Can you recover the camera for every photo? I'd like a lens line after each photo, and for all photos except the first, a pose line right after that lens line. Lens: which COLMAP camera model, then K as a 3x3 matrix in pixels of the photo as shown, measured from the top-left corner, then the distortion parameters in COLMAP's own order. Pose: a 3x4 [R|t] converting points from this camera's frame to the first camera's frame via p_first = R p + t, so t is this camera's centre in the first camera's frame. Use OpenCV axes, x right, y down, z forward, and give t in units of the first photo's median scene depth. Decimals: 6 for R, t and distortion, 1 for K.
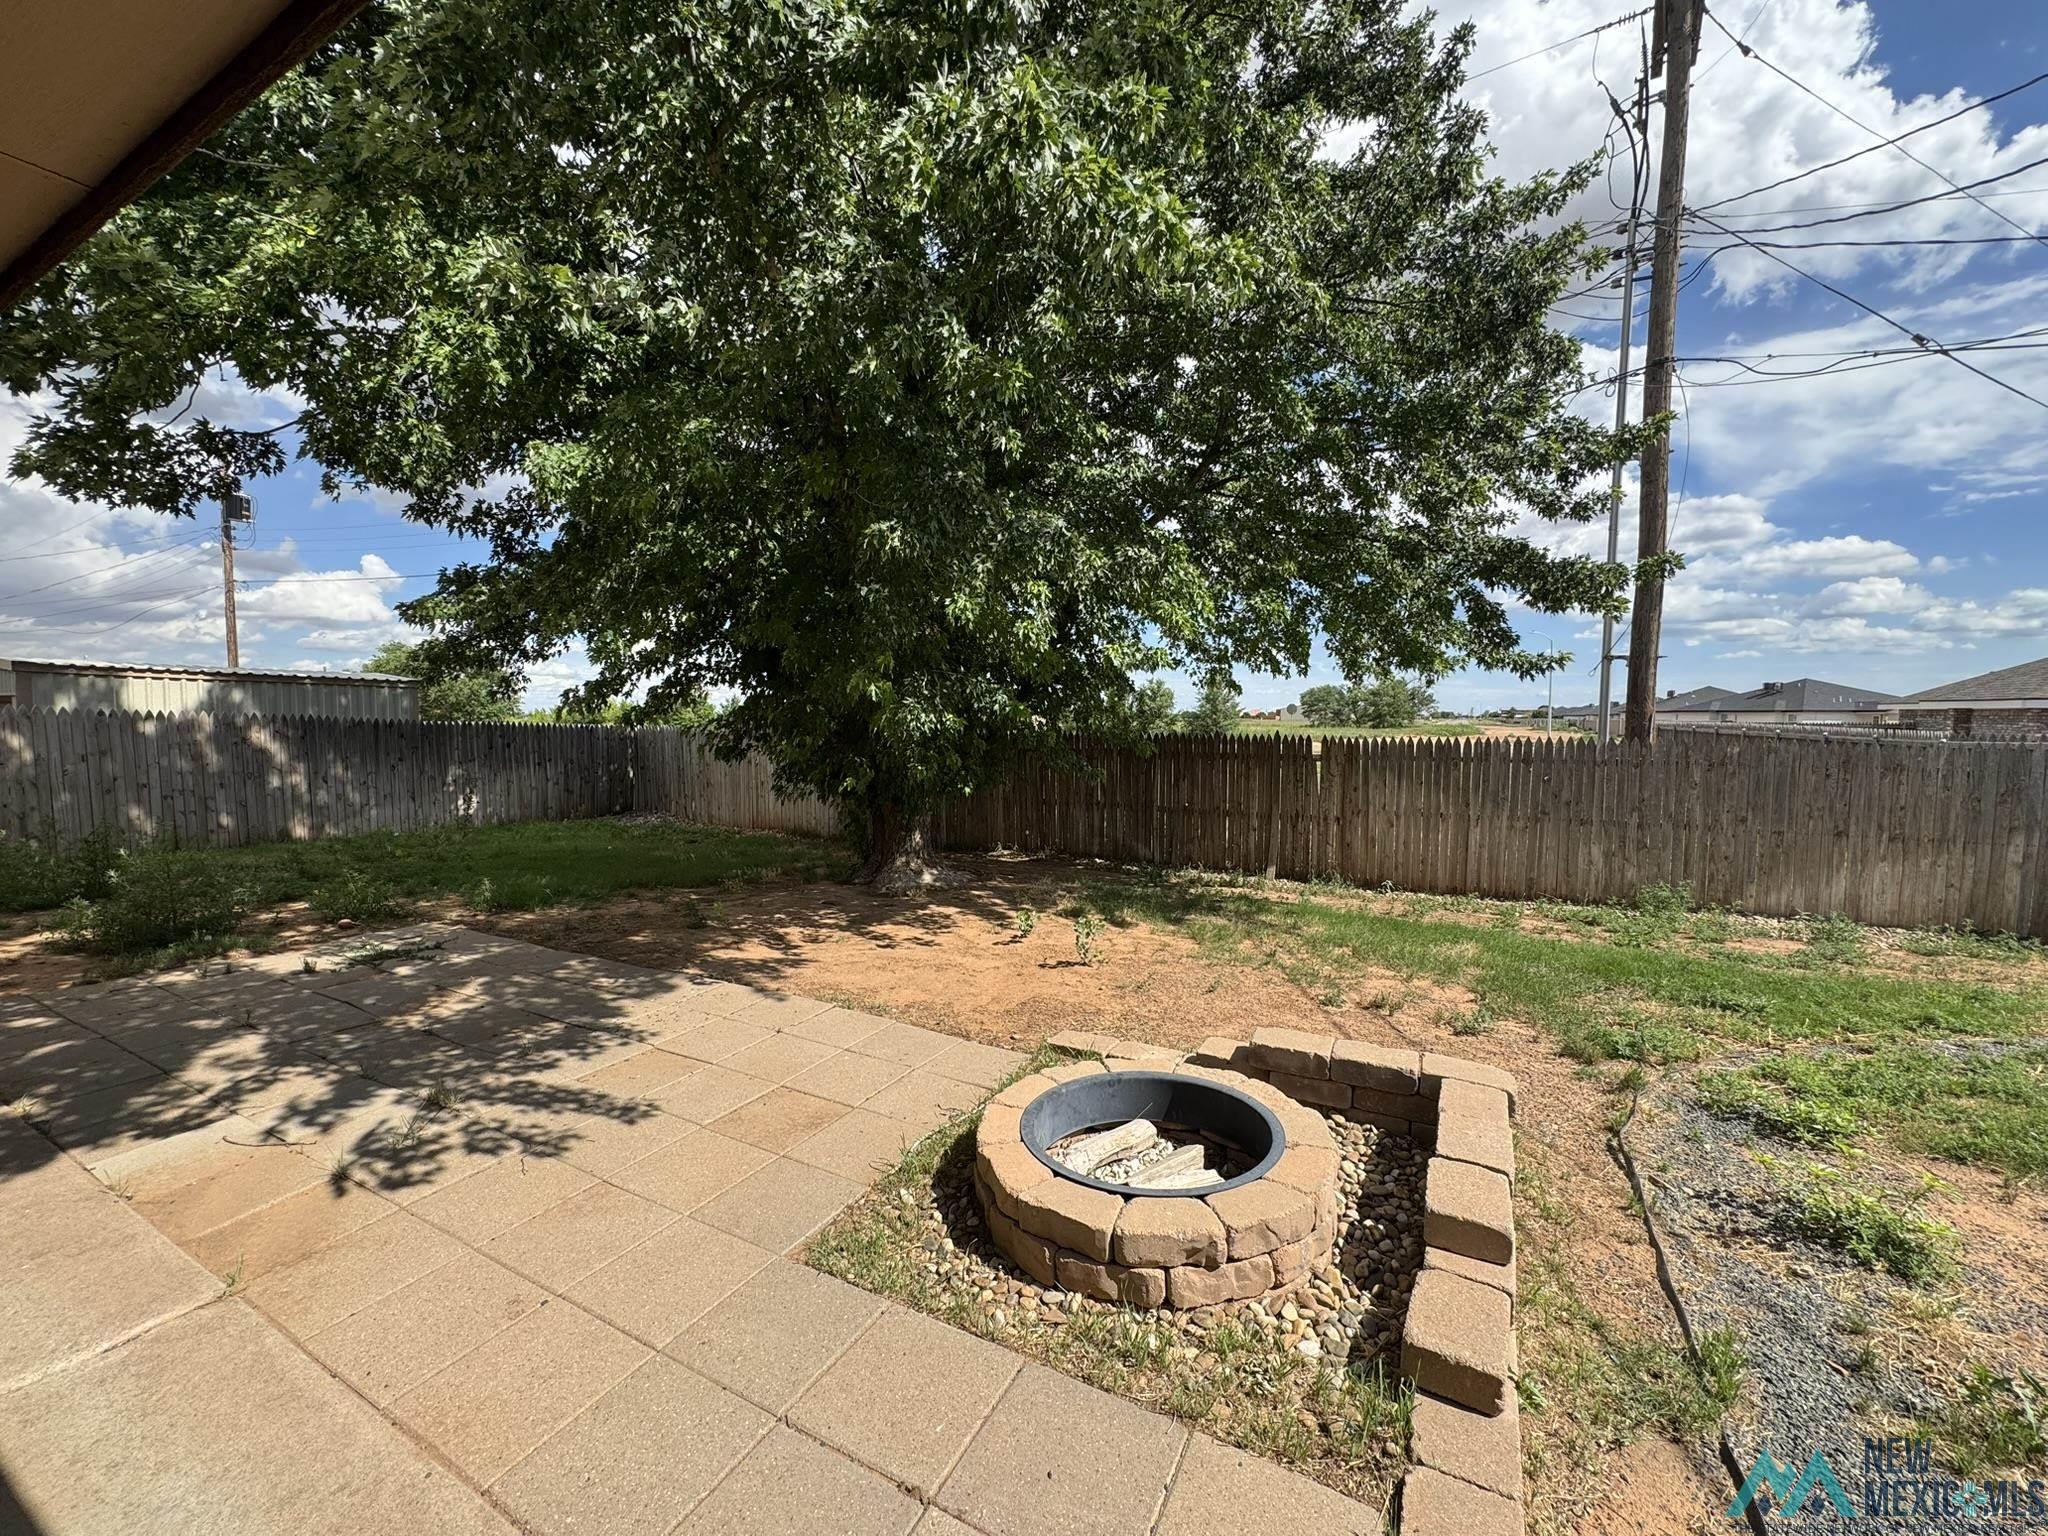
lens RADIAL K [[814.6, 0, 1023.3], [0, 814.6, 766.7], [0, 0, 1]] dist [-0.002024, 0.000485]
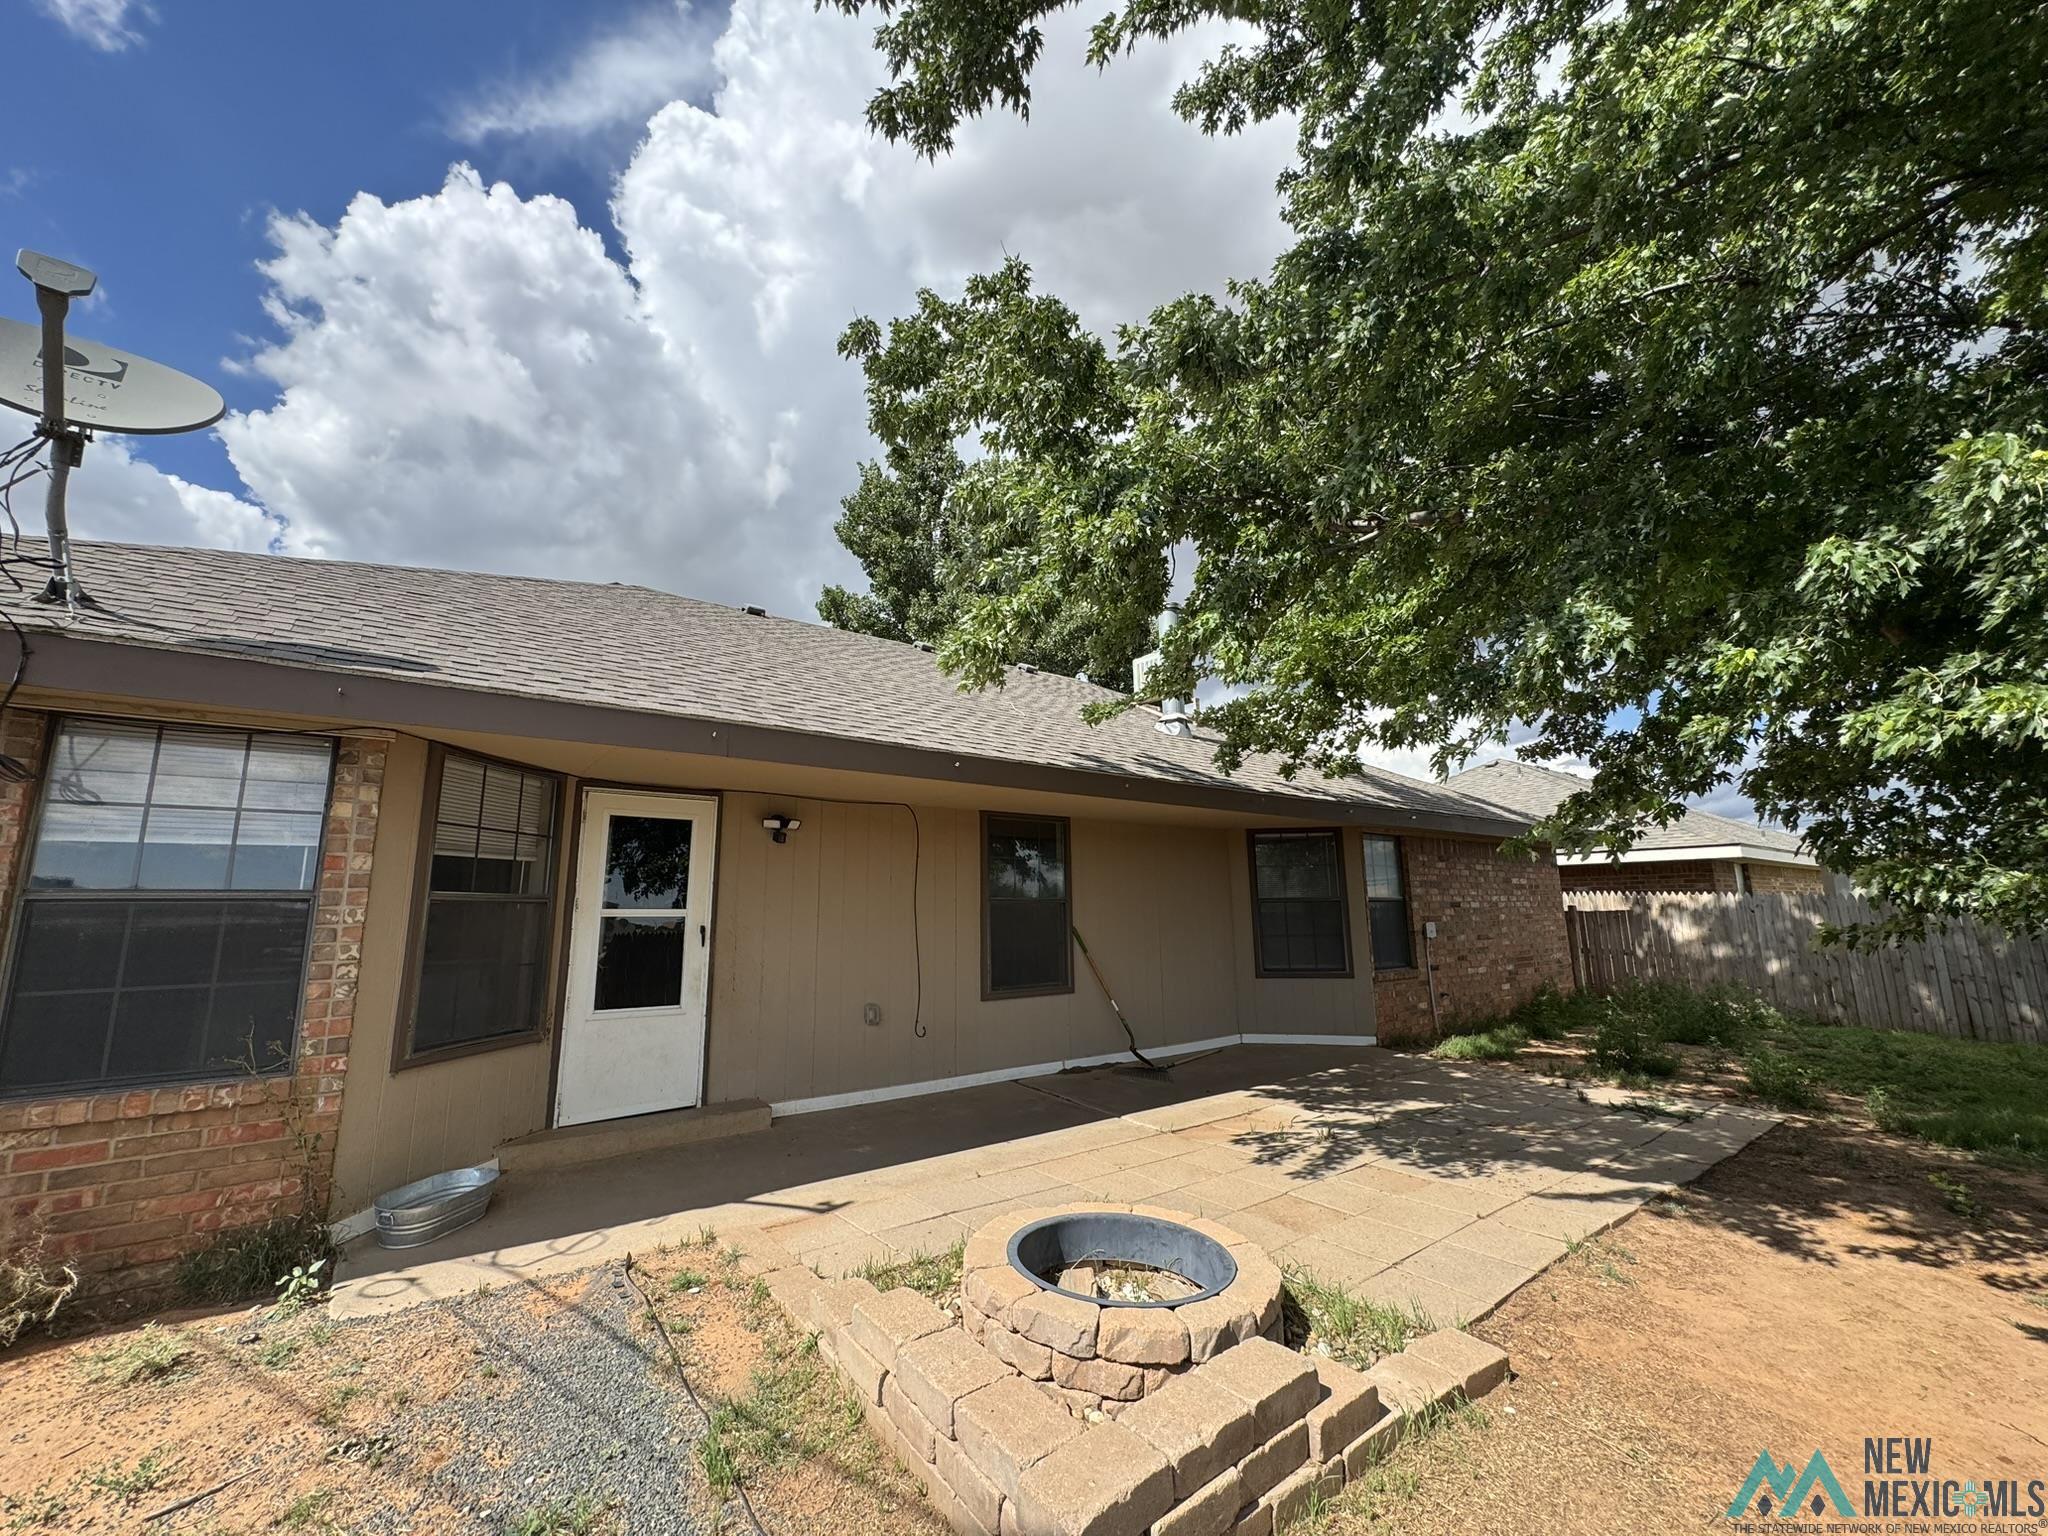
lens RADIAL K [[814.6, 0, 1023.3], [0, 814.6, 766.7], [0, 0, 1]] dist [-0.002024, 0.000485]
pose [[-0.415217, -0.157140, -0.896048, 0.864537], [-0.049046, 0.987403, -0.150433, -0.036234], [0.908399, -0.018515, -0.417694, 0.885210]]
